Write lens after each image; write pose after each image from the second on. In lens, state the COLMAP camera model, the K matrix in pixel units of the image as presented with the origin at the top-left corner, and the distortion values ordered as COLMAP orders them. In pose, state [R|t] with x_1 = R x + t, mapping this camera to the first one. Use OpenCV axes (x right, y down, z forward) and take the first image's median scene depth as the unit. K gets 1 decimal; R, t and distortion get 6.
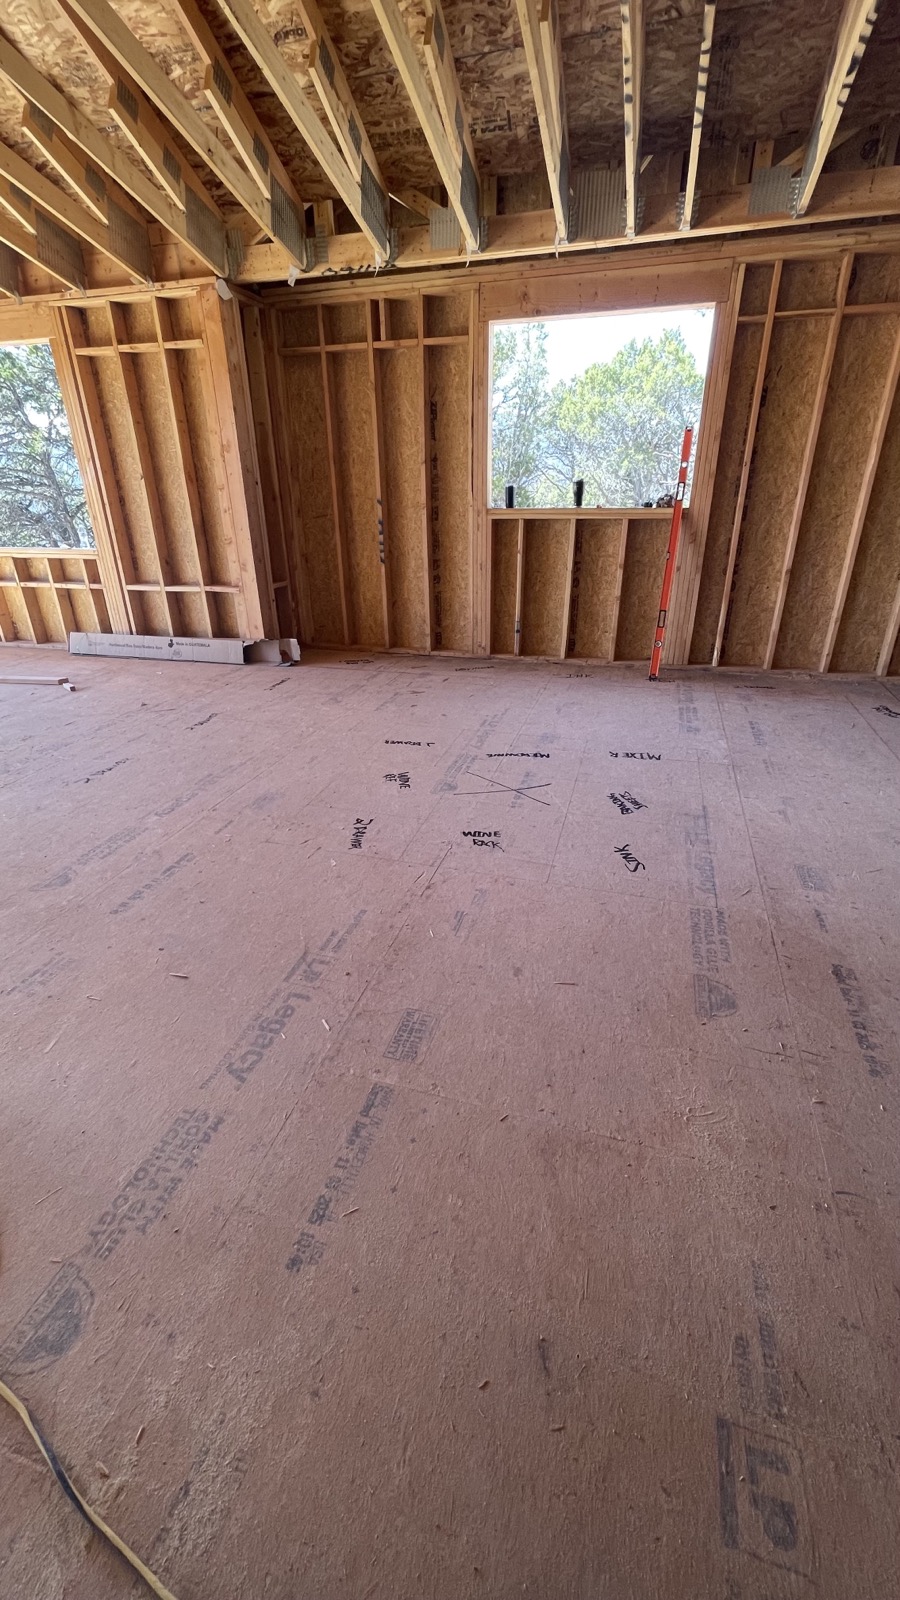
lens RADIAL K [[640.2, 0, 453.8], [0, 640.2, 794.0], [0, 0, 1]] dist [-0.004677, 0.000759]
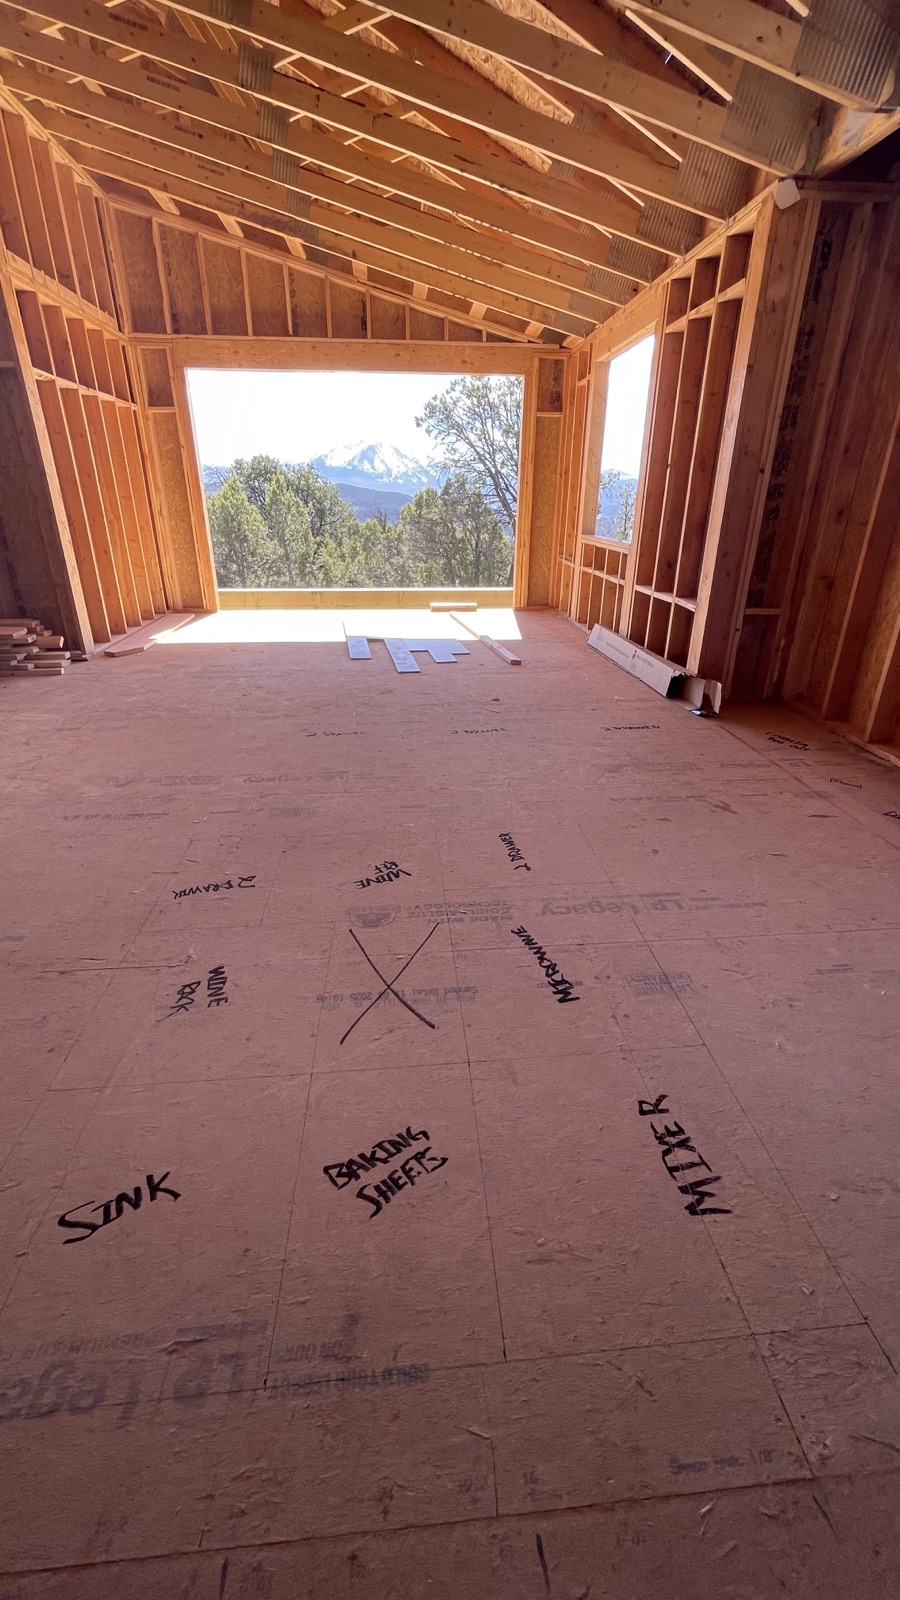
lens RADIAL K [[640.2, 0, 447.3], [0, 640.2, 796.6], [0, 0, 1]] dist [-0.004677, 0.000759]
pose [[0.369987, 0.404839, -0.836191, 0.336276], [-0.408906, 0.879154, 0.244712, -0.203807], [0.834210, 0.251383, 0.490816, 0.468072]]
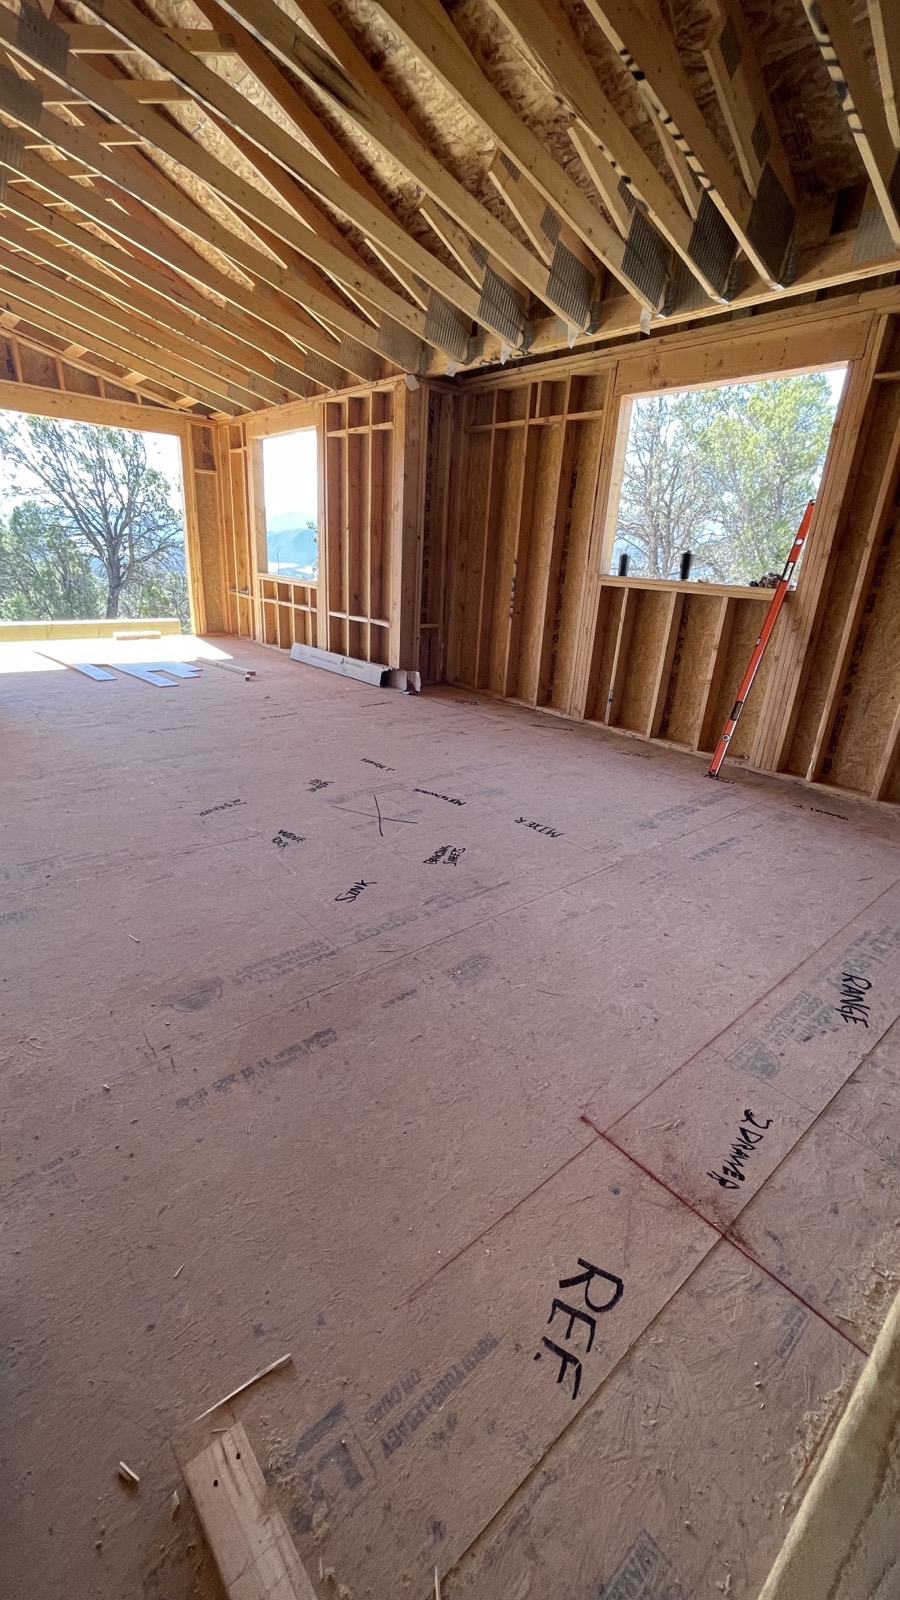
lens RADIAL K [[640.2, 0, 449.8], [0, 640.2, 793.3], [0, 0, 1]] dist [-0.004677, 0.000759]
pose [[0.839461, 0.246651, -0.484220, 0.445416], [-0.292195, 0.956160, -0.019512, -0.037203], [0.458179, 0.157866, 0.874729, 0.084959]]
